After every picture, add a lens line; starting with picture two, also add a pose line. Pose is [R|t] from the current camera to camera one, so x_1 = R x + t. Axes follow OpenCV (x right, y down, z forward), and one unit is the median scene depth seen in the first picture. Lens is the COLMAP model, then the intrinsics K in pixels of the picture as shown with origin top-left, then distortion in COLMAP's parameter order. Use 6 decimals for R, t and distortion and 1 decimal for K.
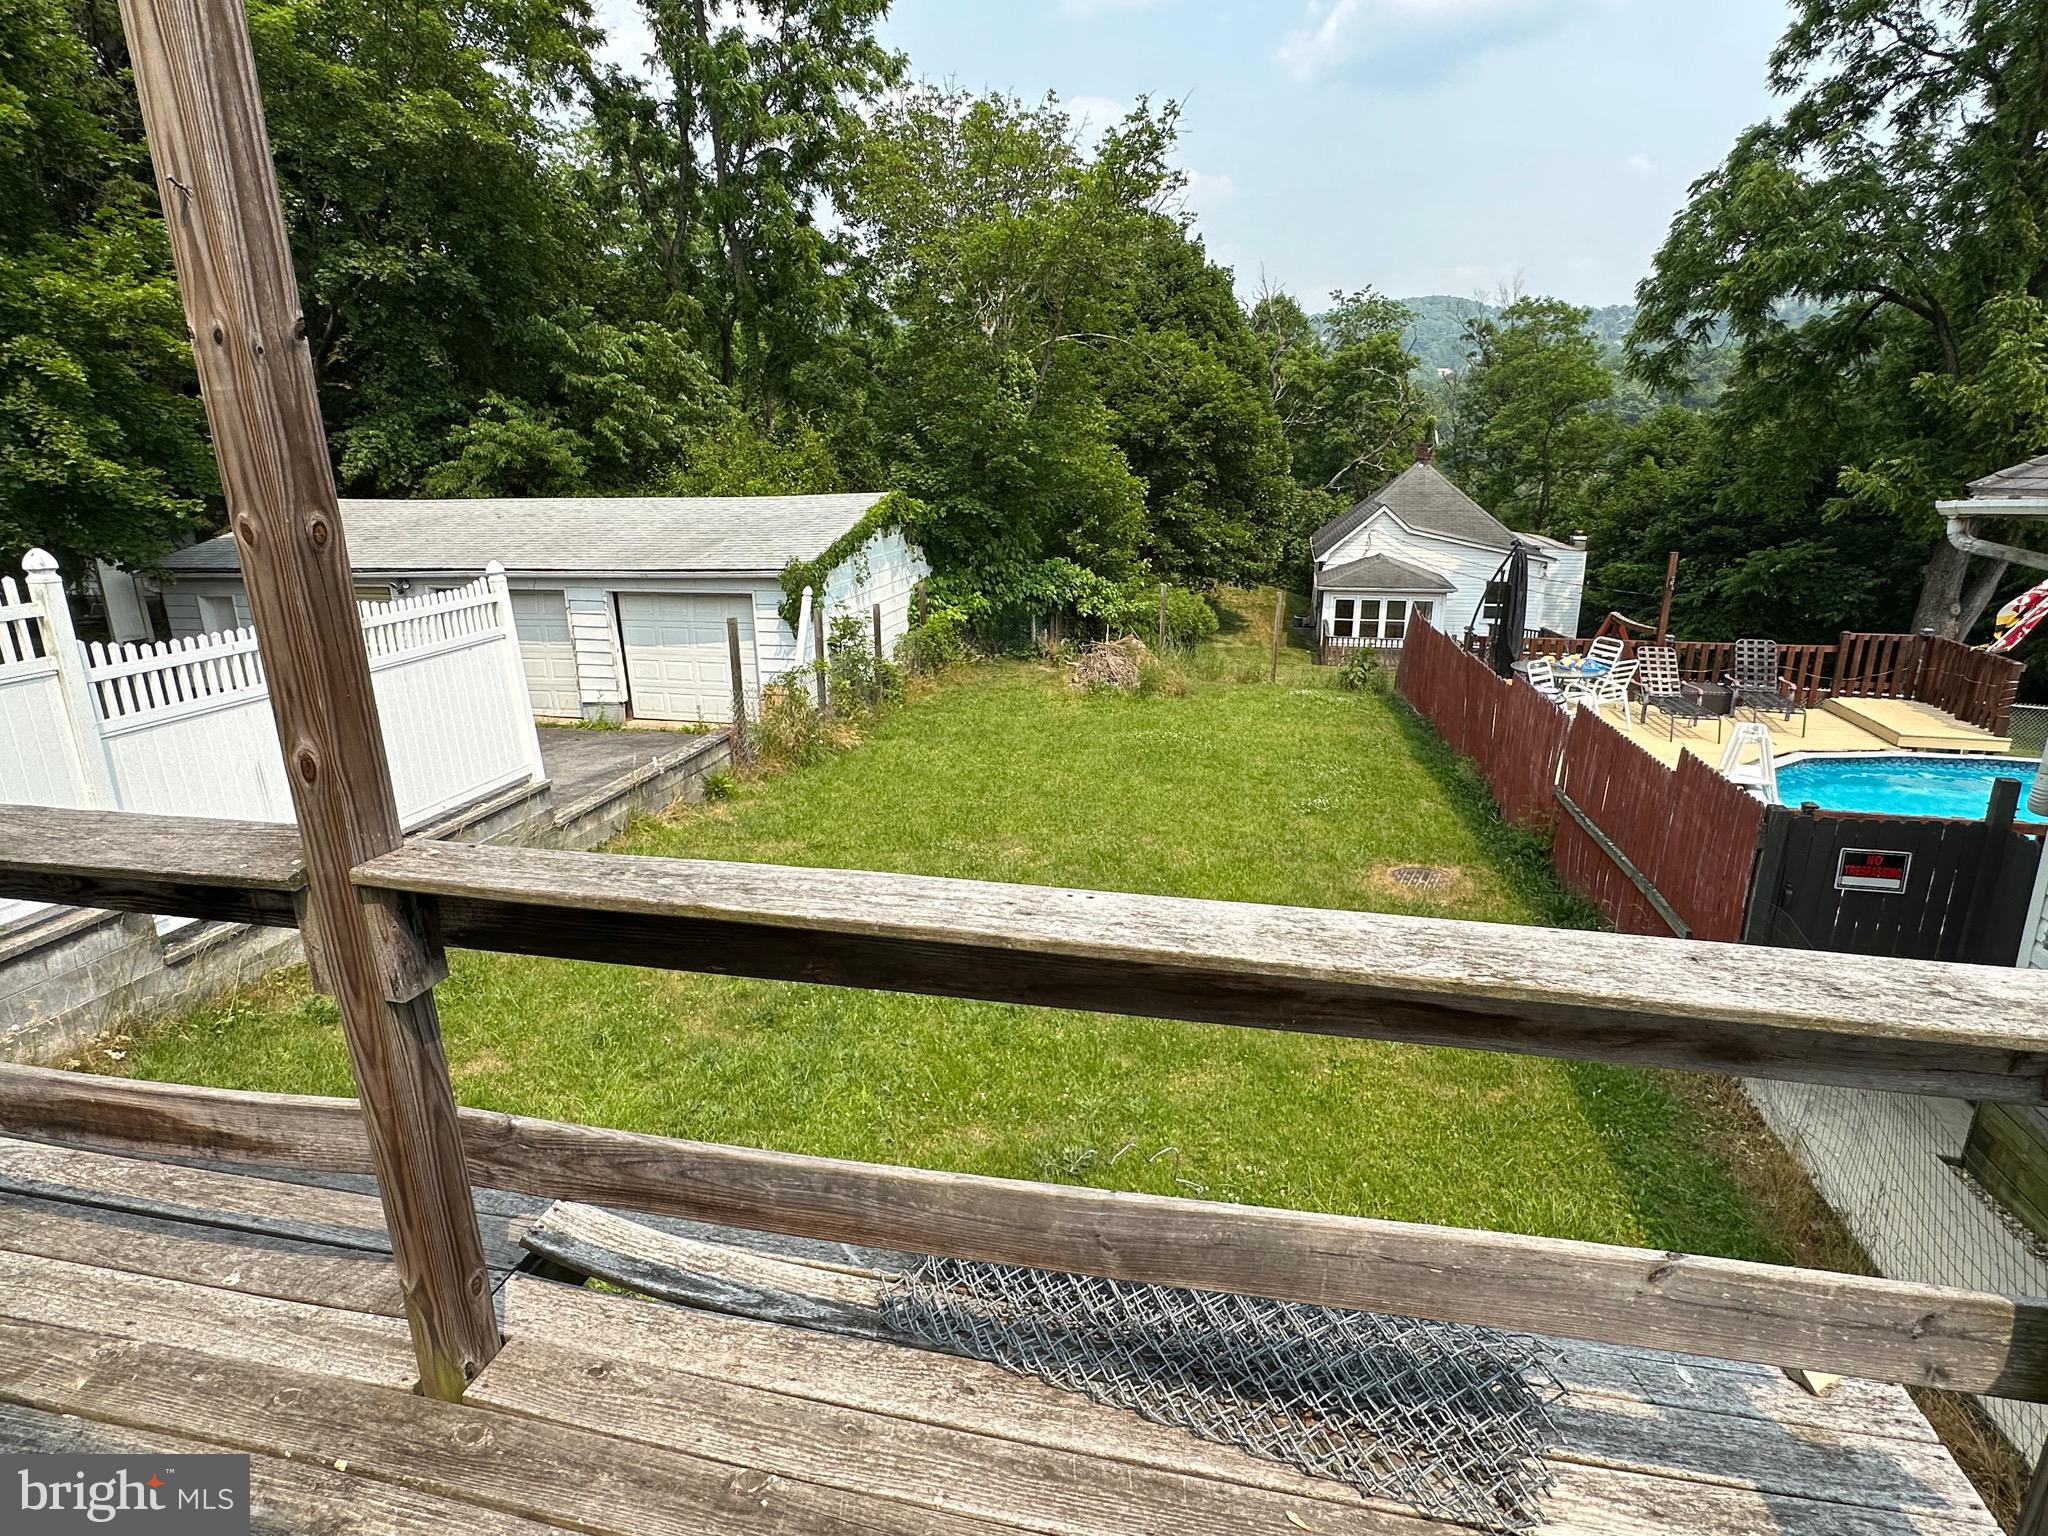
lens RADIAL K [[1048.9, 0, 1021.7], [0, 1048.9, 766.8], [0, 0, 1]] dist [-0.006047, 0.000250]
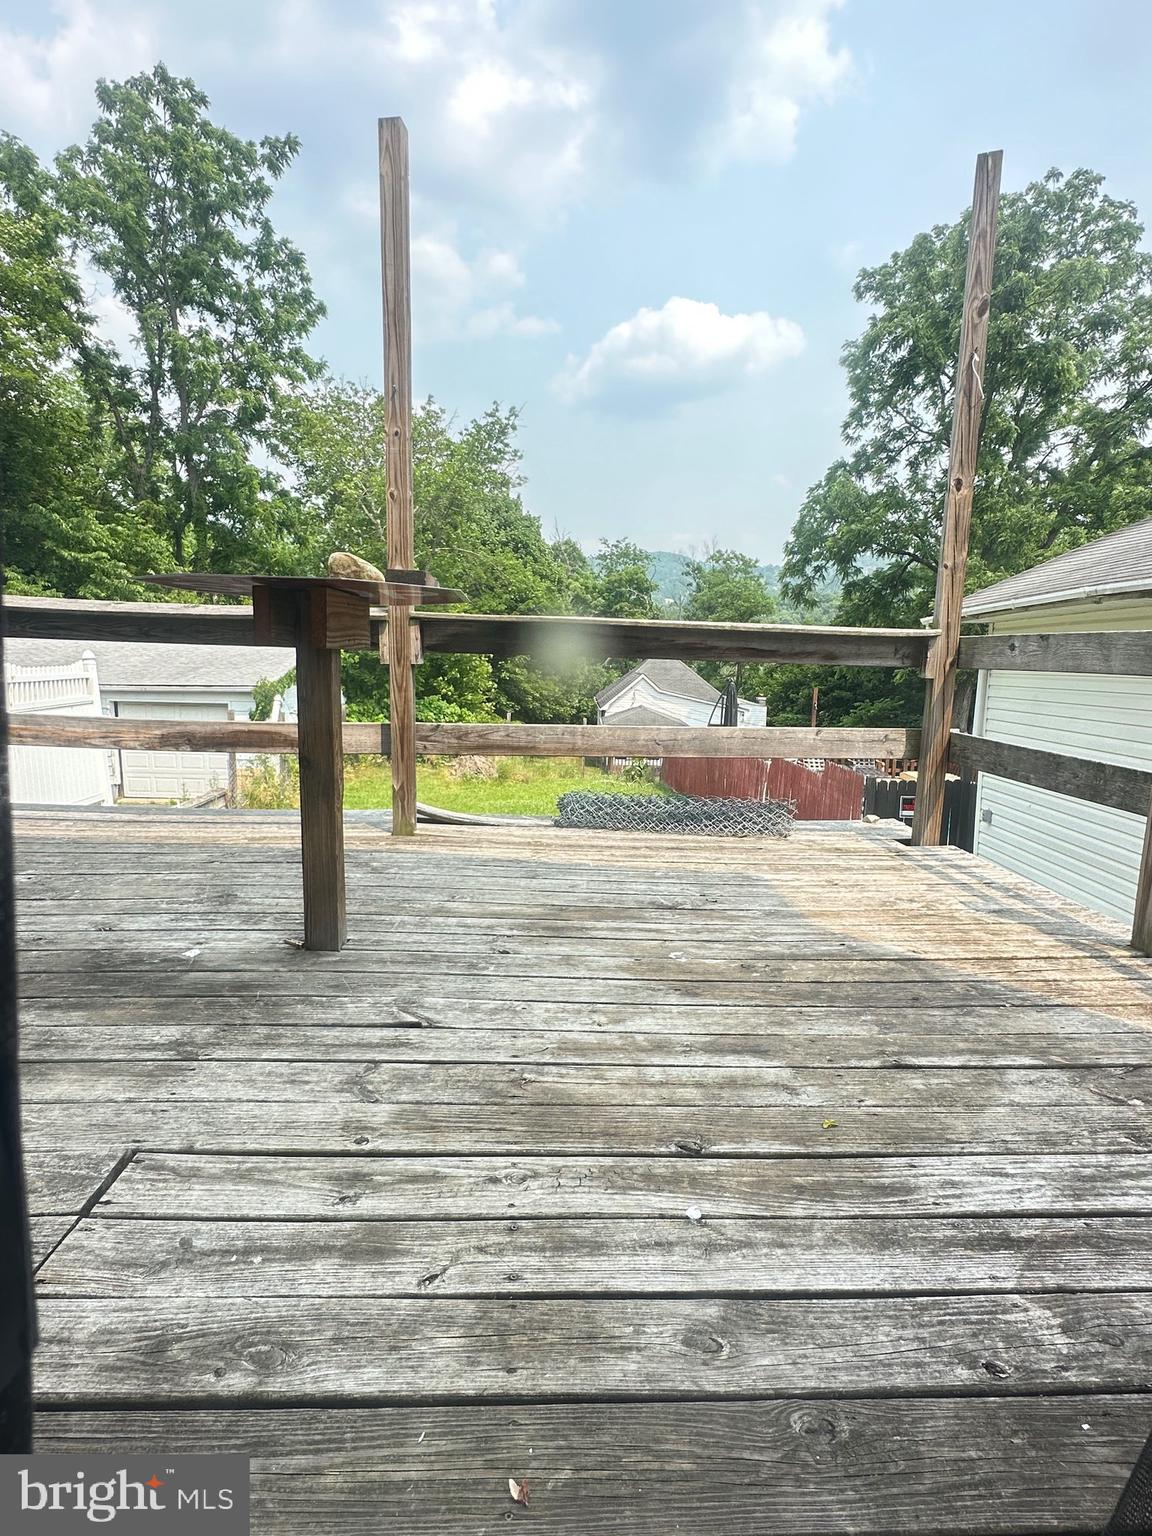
lens RADIAL K [[786.7, 0, 580.0], [0, 786.7, 766.2], [0, 0, 1]] dist [-0.006047, 0.000250]
pose [[0.967348, -0.001854, 0.253443, -0.045809], [0.037735, 0.989882, -0.136785, 0.052265], [-0.250625, 0.141883, 0.957631, -0.072050]]
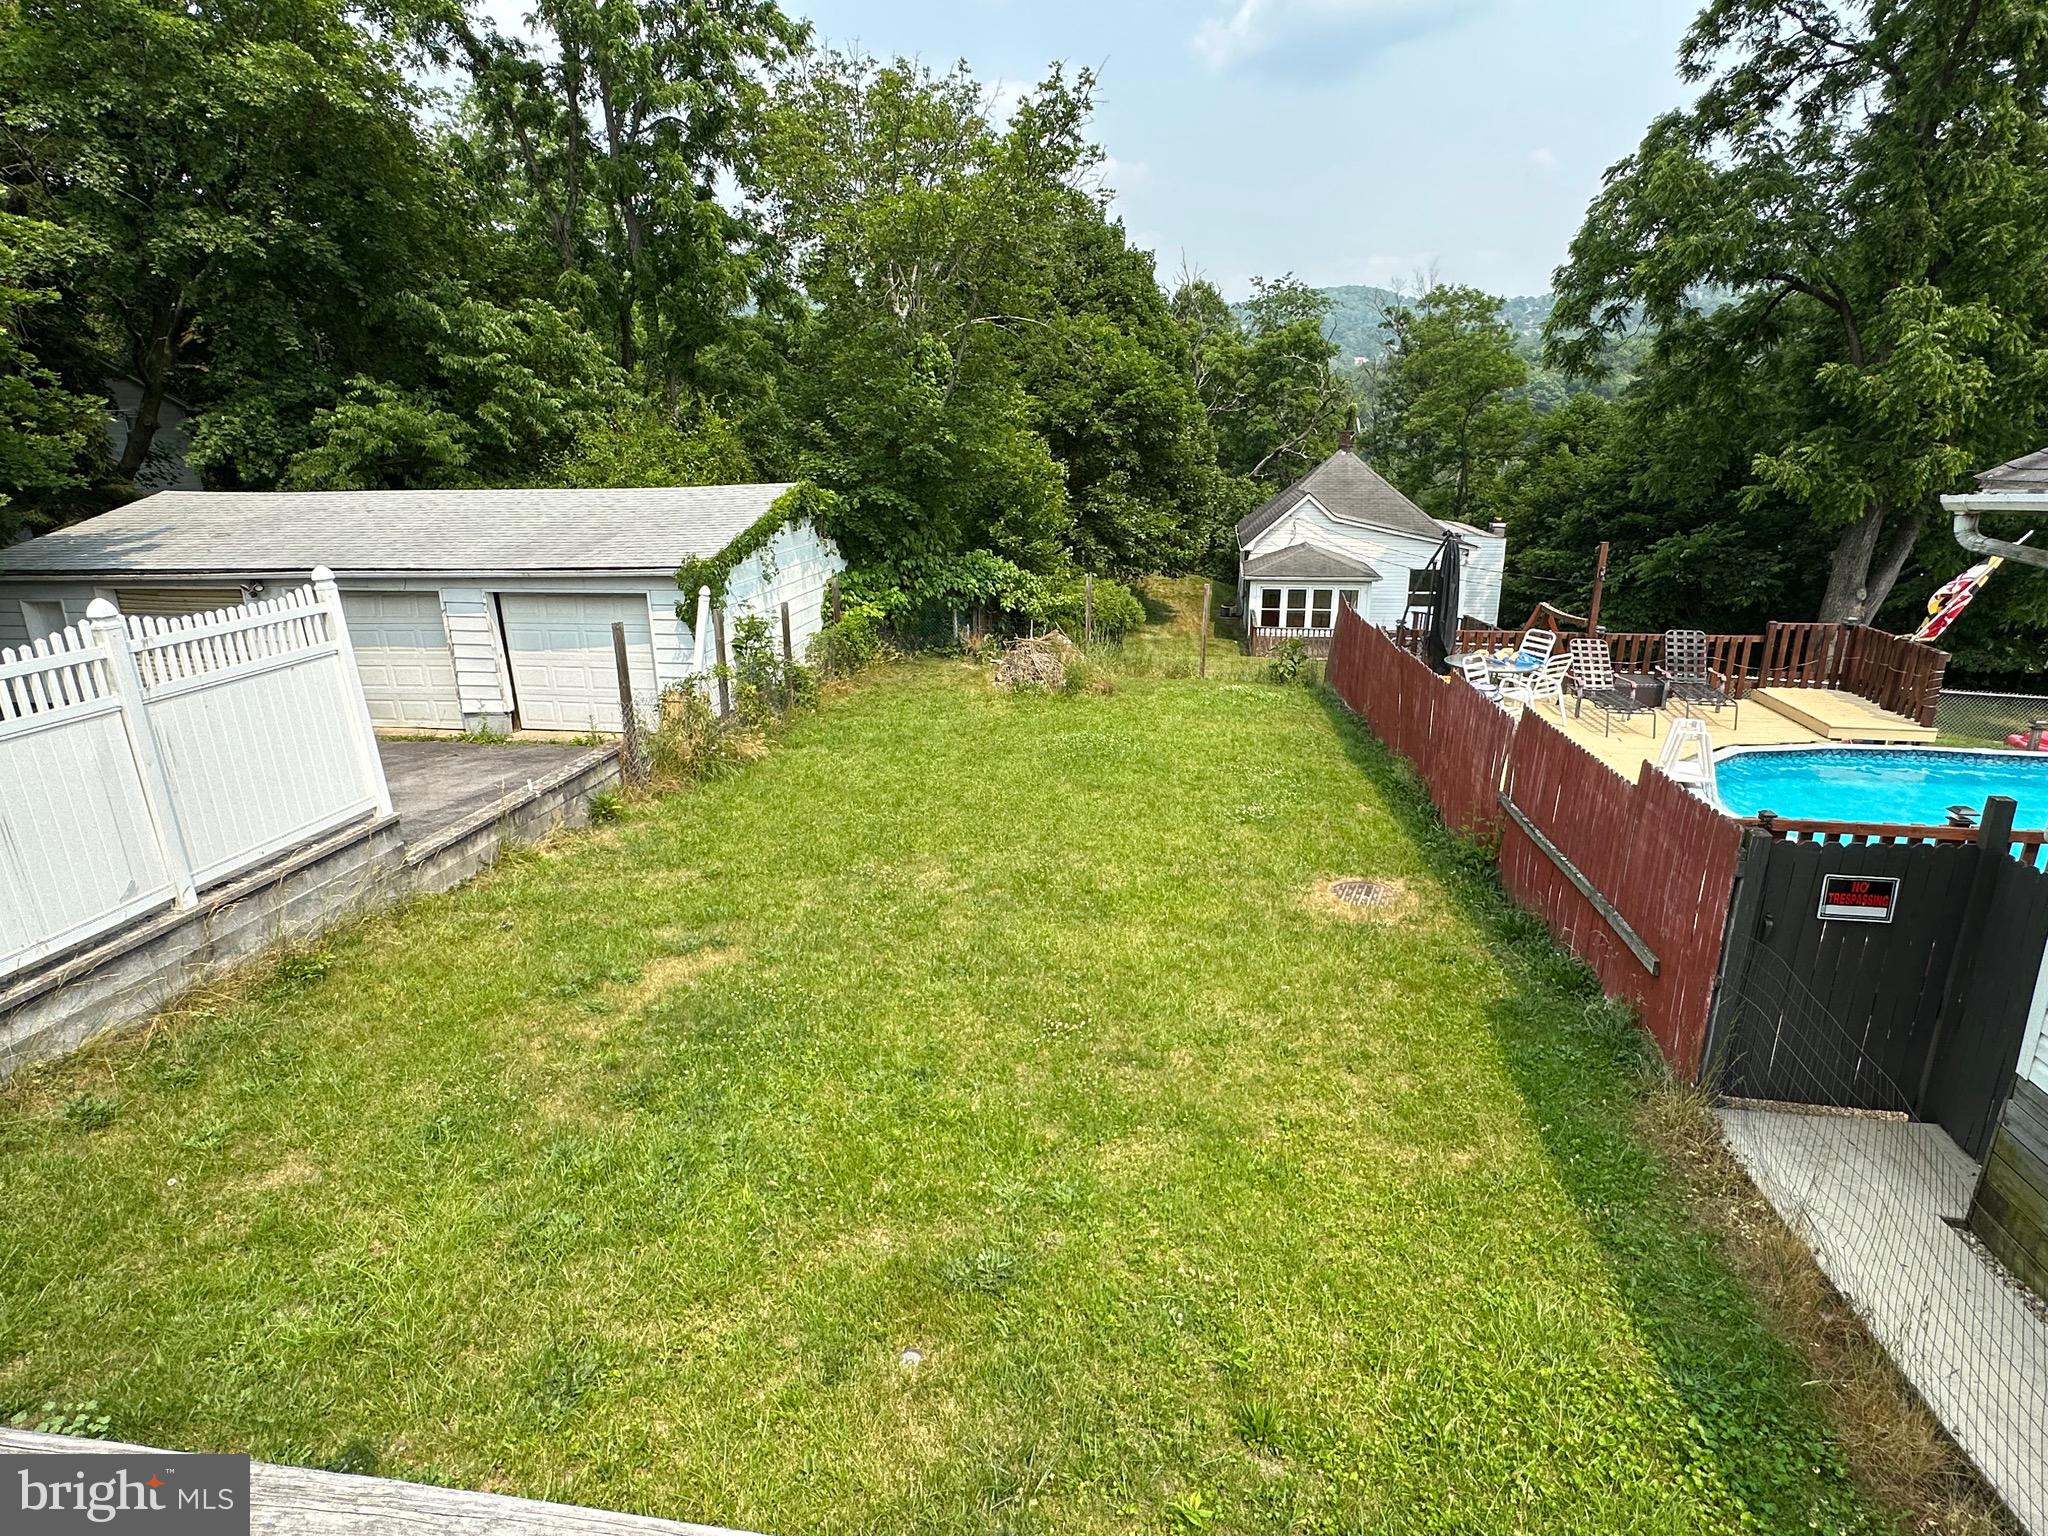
lens RADIAL K [[1048.9, 0, 1023.5], [0, 1048.9, 765.0], [0, 0, 1]] dist [-0.006047, 0.000250]
pose [[0.997559, -0.020610, 0.066720, 0.006680], [0.019994, 0.999751, 0.009882, -0.010605], [-0.066907, -0.008524, 0.997723, 0.034868]]
